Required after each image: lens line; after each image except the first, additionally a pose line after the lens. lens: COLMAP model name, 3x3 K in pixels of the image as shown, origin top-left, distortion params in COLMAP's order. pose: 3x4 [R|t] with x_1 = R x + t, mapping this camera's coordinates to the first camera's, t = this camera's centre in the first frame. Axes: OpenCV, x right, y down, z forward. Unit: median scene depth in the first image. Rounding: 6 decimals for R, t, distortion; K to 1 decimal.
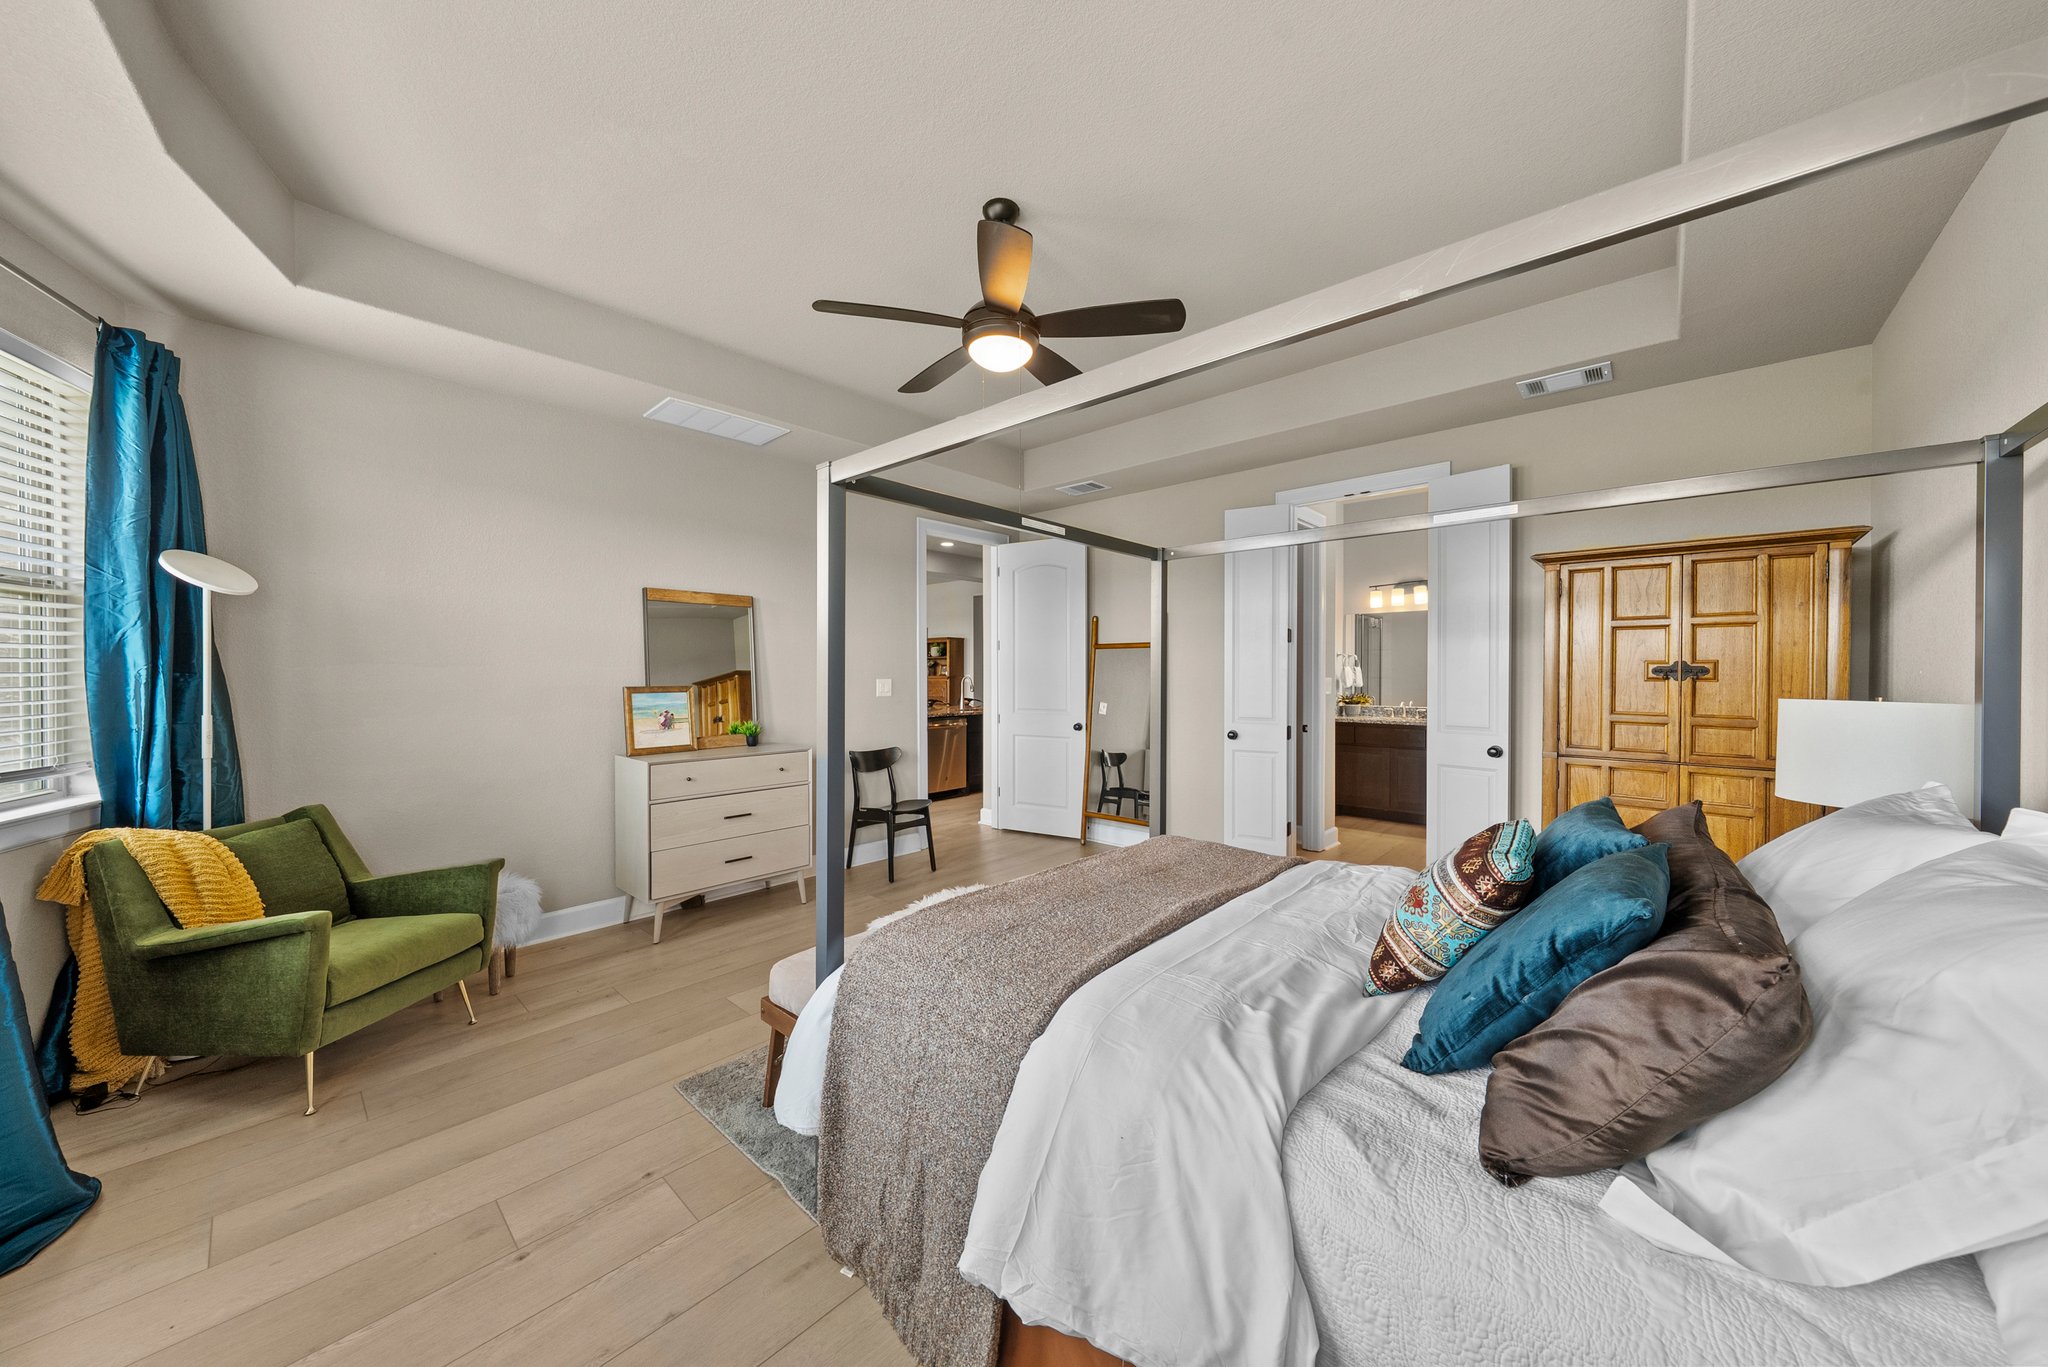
lens RADIAL K [[720.6, 0, 1024.0], [0, 720.6, 683.5], [0, 0, 1]] dist [0.000025, 0.000044]
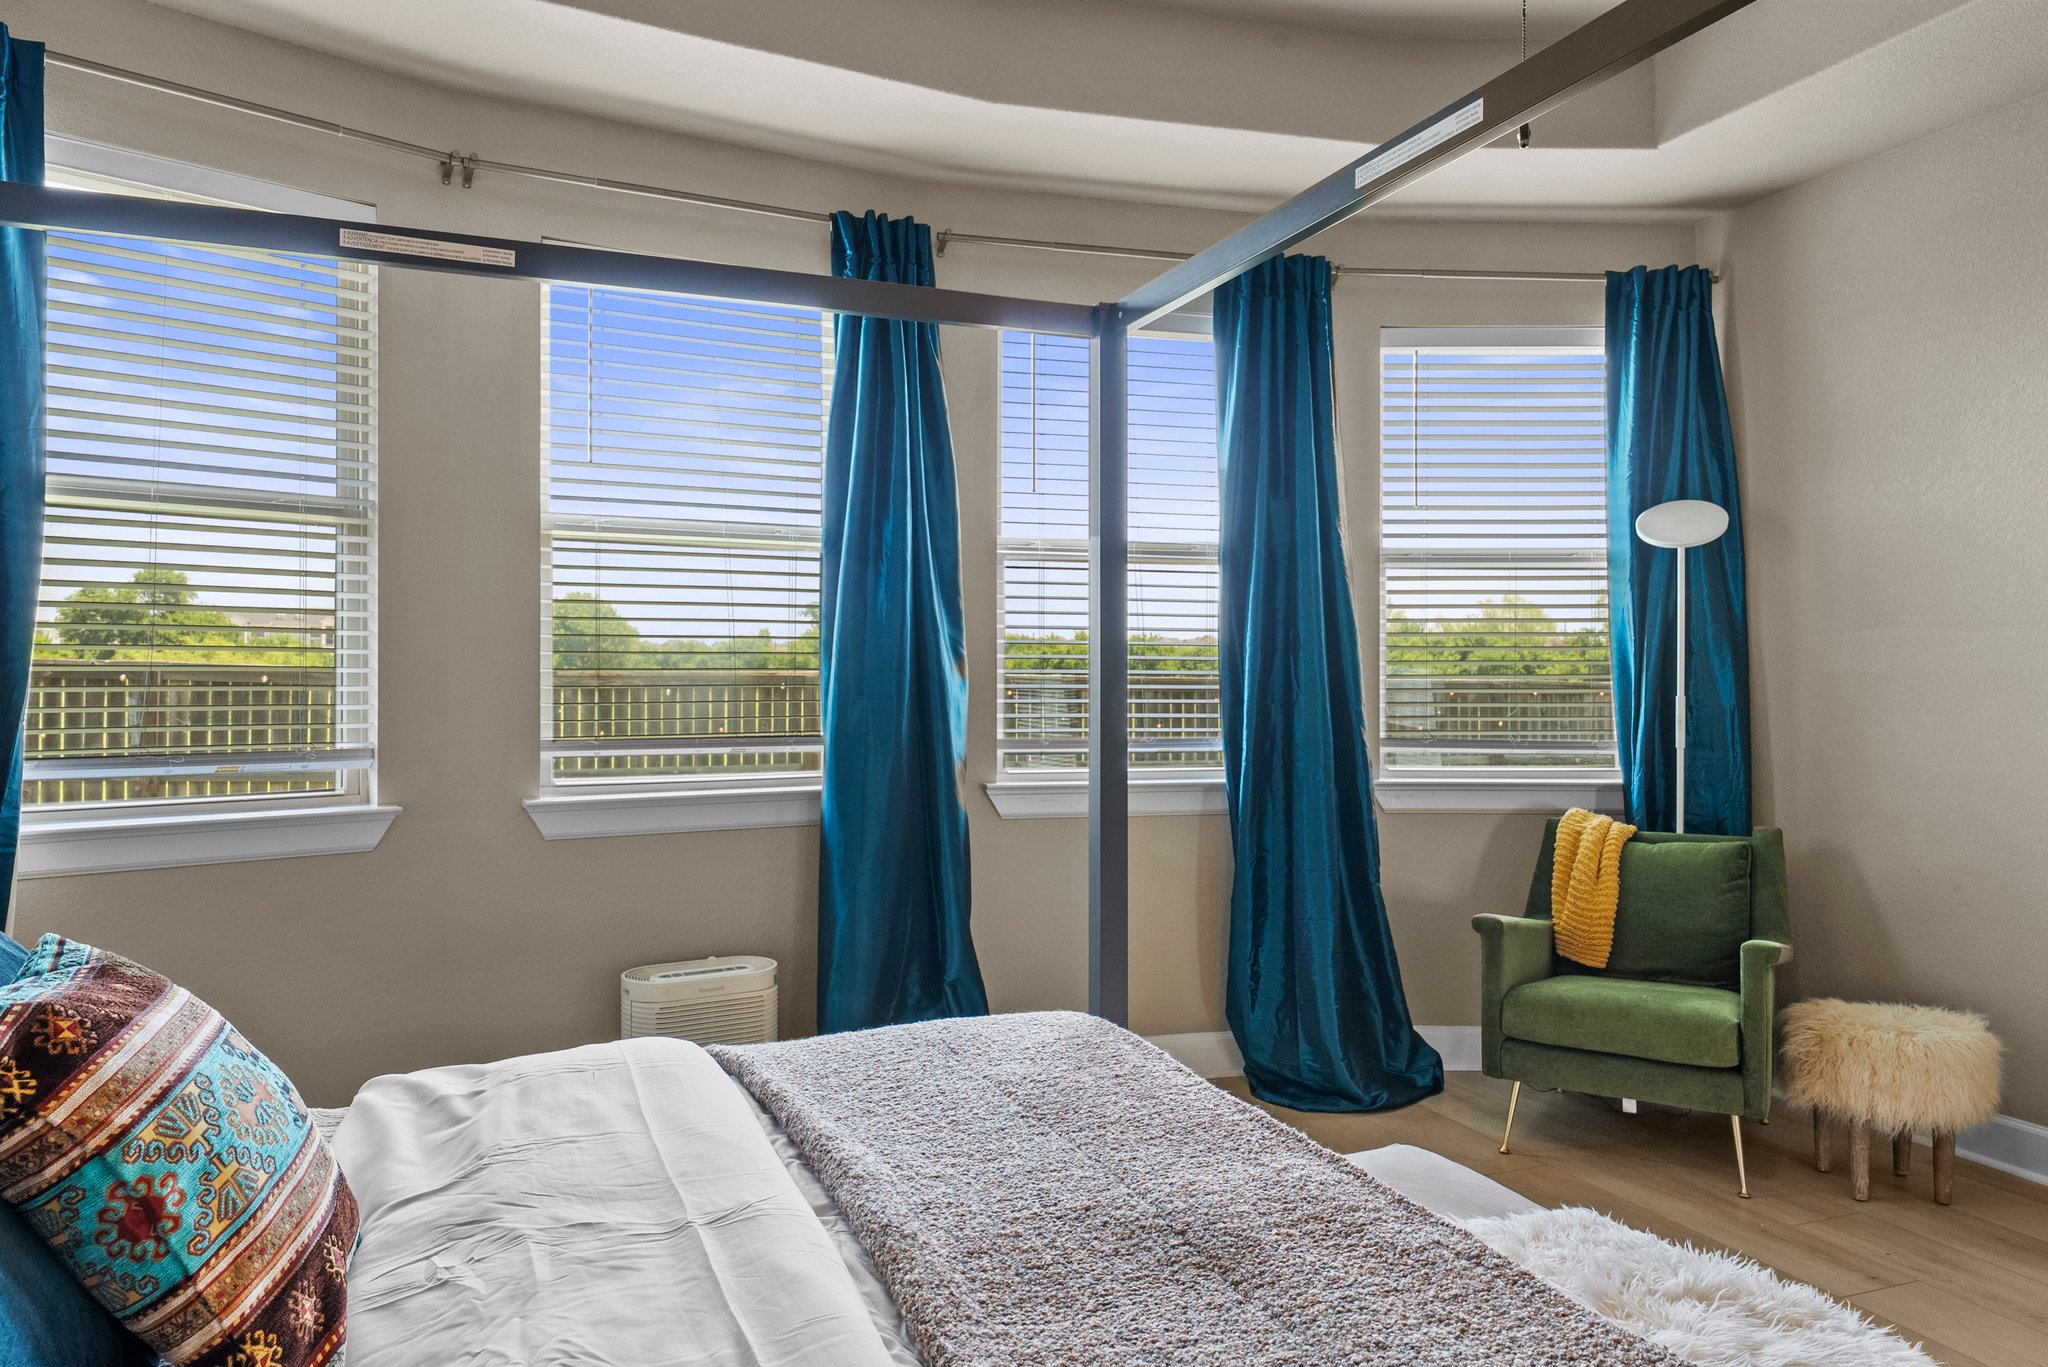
lens RADIAL K [[1373.0, 0, 1024.0], [0, 1373.0, 683.5], [0, 0, 1]] dist [0.002280, -0.001131]
pose [[-0.466129, -0.001416, -0.884716, 0.417153], [-0.018301, 0.999800, 0.008043, 0.020949], [0.884527, 0.019940, -0.466062, 0.707279]]
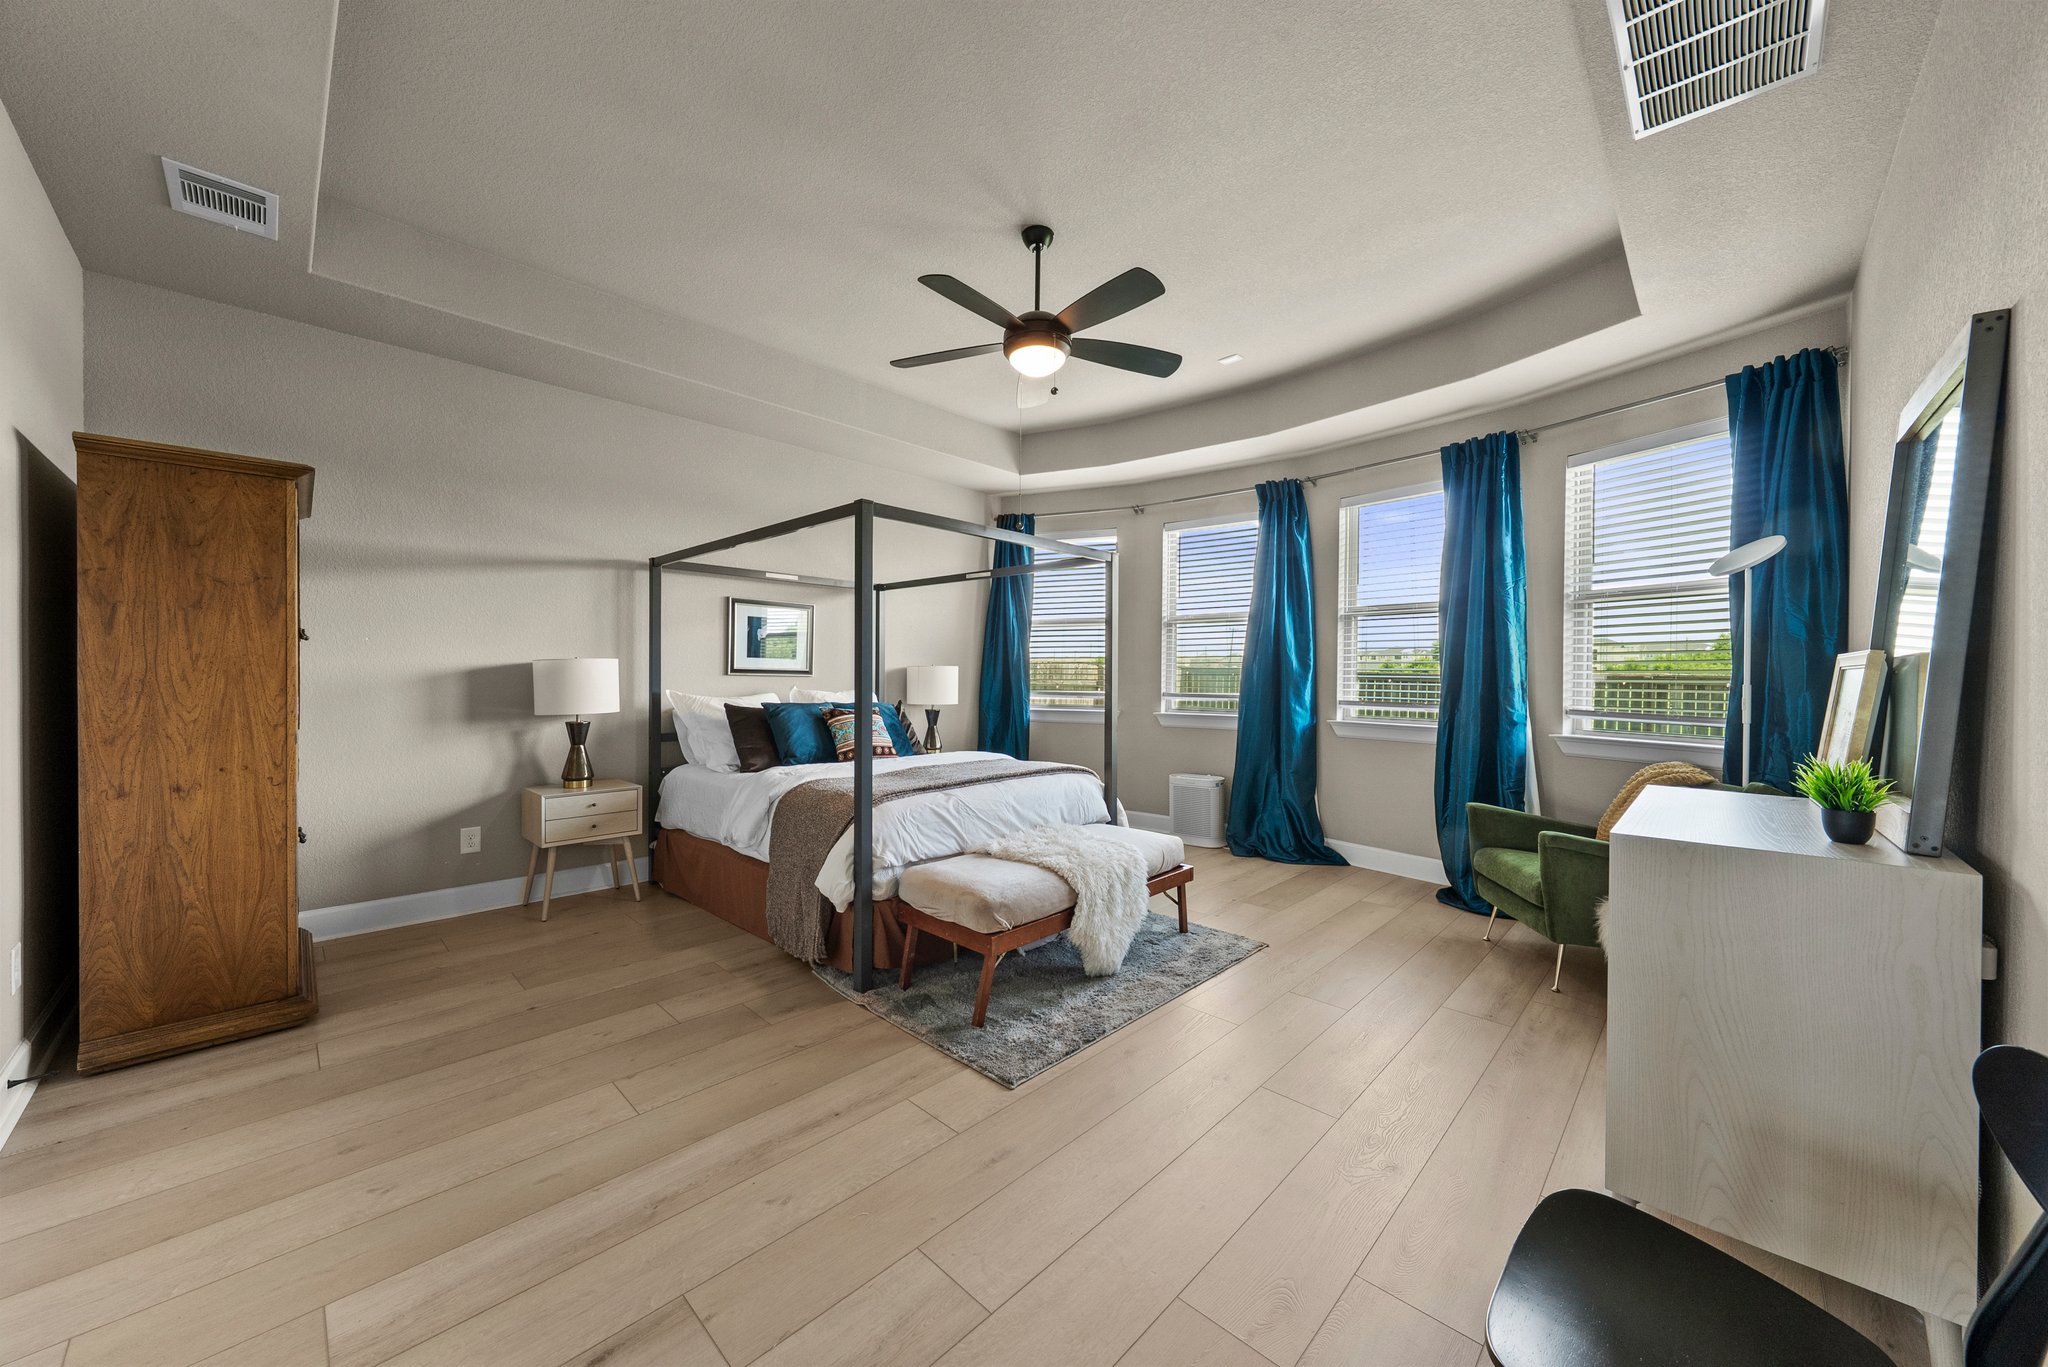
lens RADIAL K [[728.4, 0, 1024.0], [0, 728.4, 683.5], [0, 0, 1]] dist [-0.000044, 0.000004]
pose [[-0.998800, -0.009041, 0.048139, -0.057563], [-0.007538, 0.999481, 0.031313, 0.009501], [-0.048398, 0.030913, -0.998350, 1.481113]]
